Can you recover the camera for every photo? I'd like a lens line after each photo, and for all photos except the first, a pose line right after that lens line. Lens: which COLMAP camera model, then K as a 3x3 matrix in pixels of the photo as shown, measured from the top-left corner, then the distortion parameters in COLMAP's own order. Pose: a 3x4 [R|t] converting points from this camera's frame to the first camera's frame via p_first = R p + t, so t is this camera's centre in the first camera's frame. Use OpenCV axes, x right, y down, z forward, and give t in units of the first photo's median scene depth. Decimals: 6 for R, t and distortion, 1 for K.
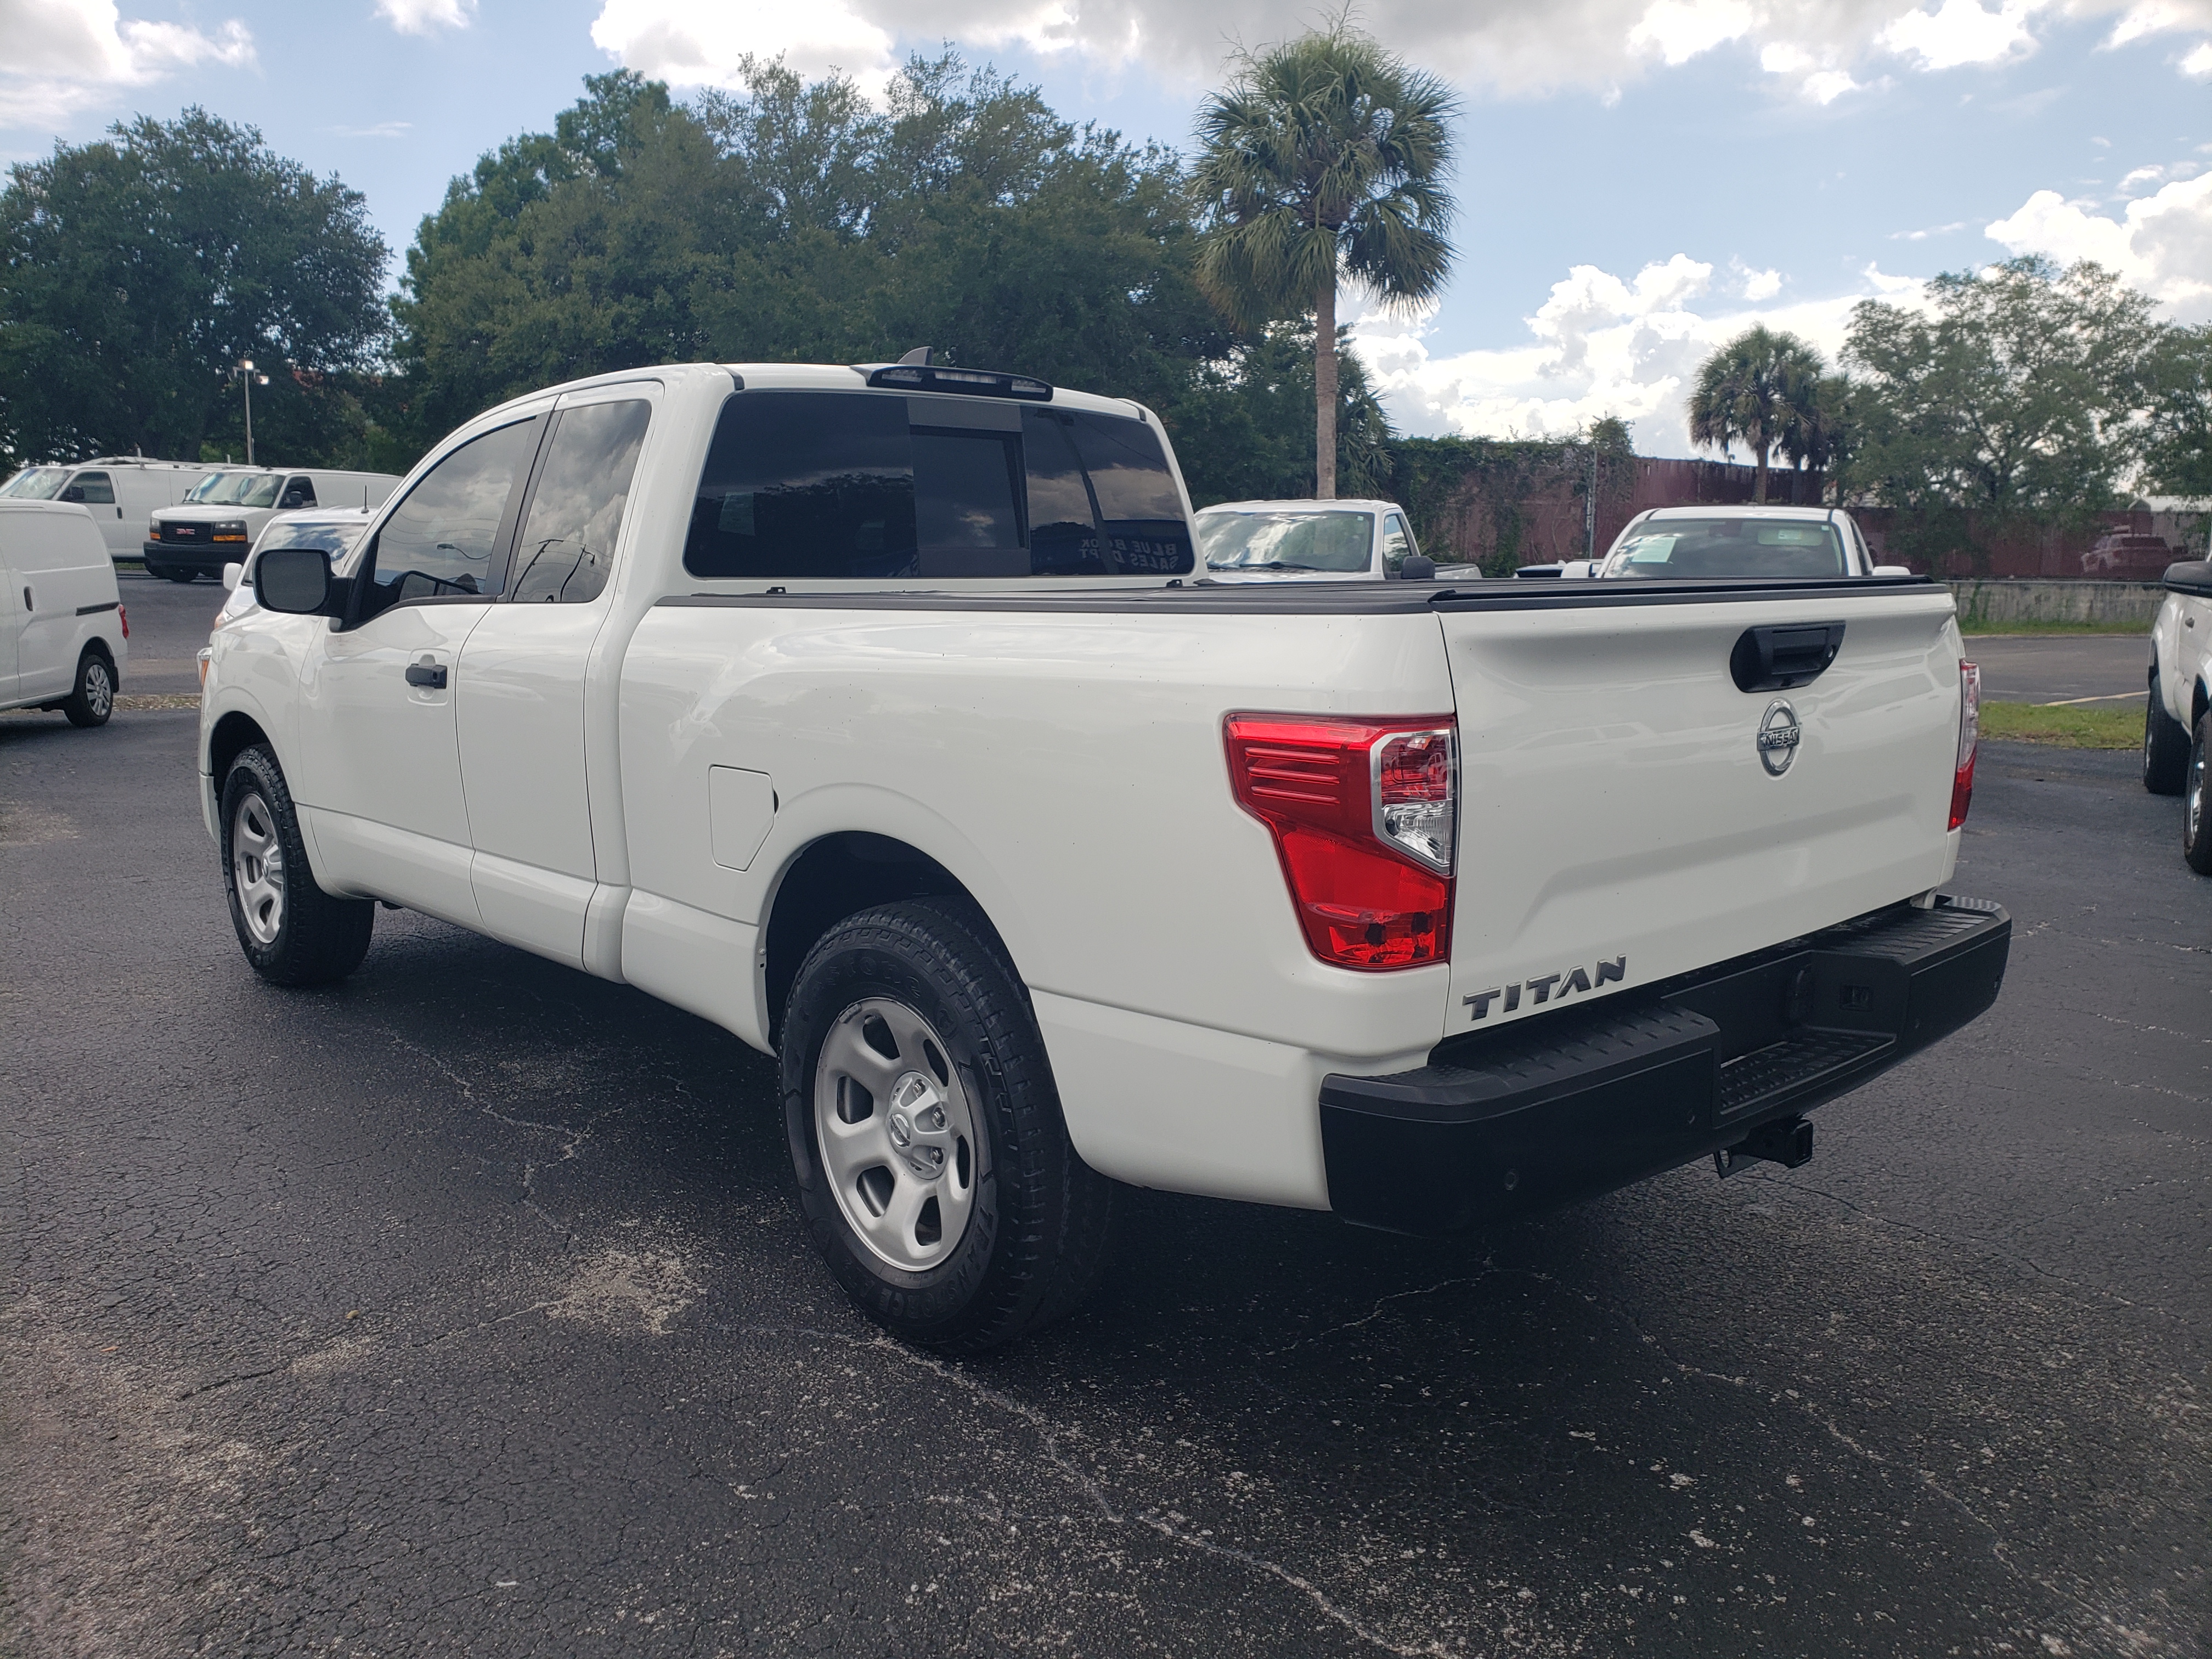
lens RADIAL K [[1765.3, 0, 1107.0], [0, 1765.3, 818.8], [0, 0, 1]] dist [0.010637, 0.006893]
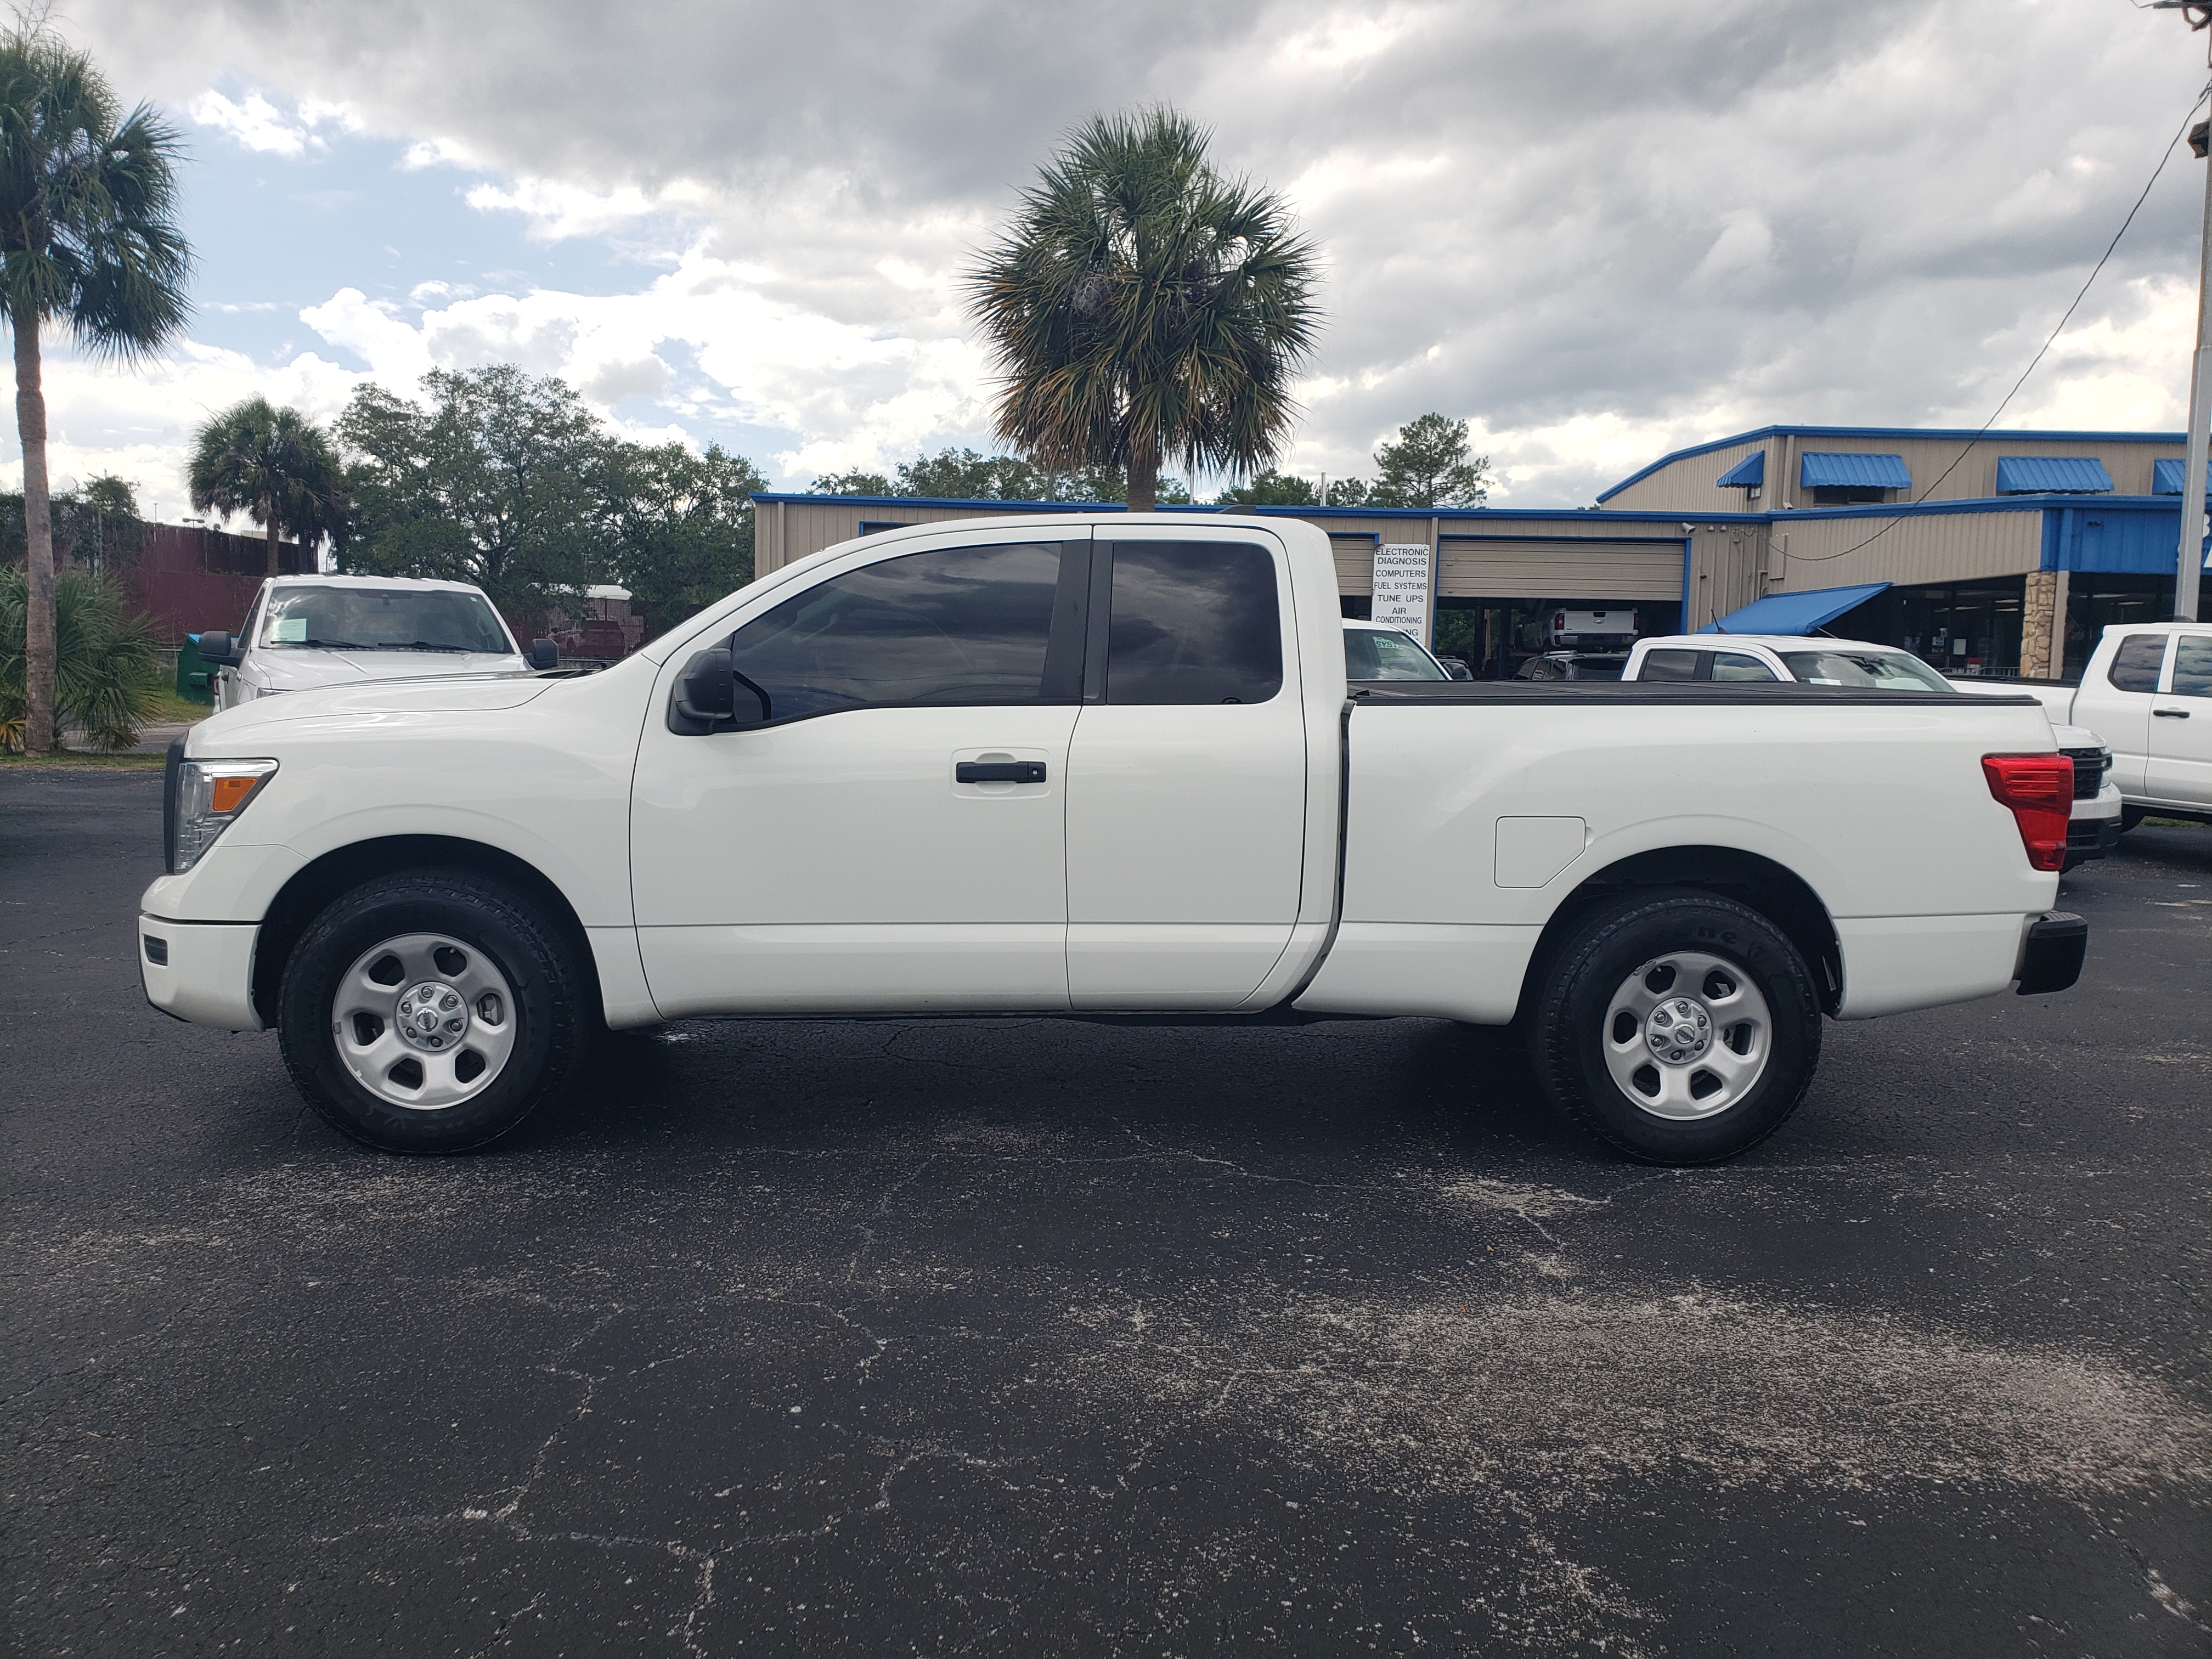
lens RADIAL K [[1765.3, 0, 1098.4], [0, 1765.3, 831.6], [0, 0, 1]] dist [0.010637, 0.006893]
pose [[0.624669, -0.070840, 0.777670, -0.131249], [0.095519, 0.995330, 0.013940, -0.005957], [-0.775026, 0.065574, 0.628518, 0.031219]]
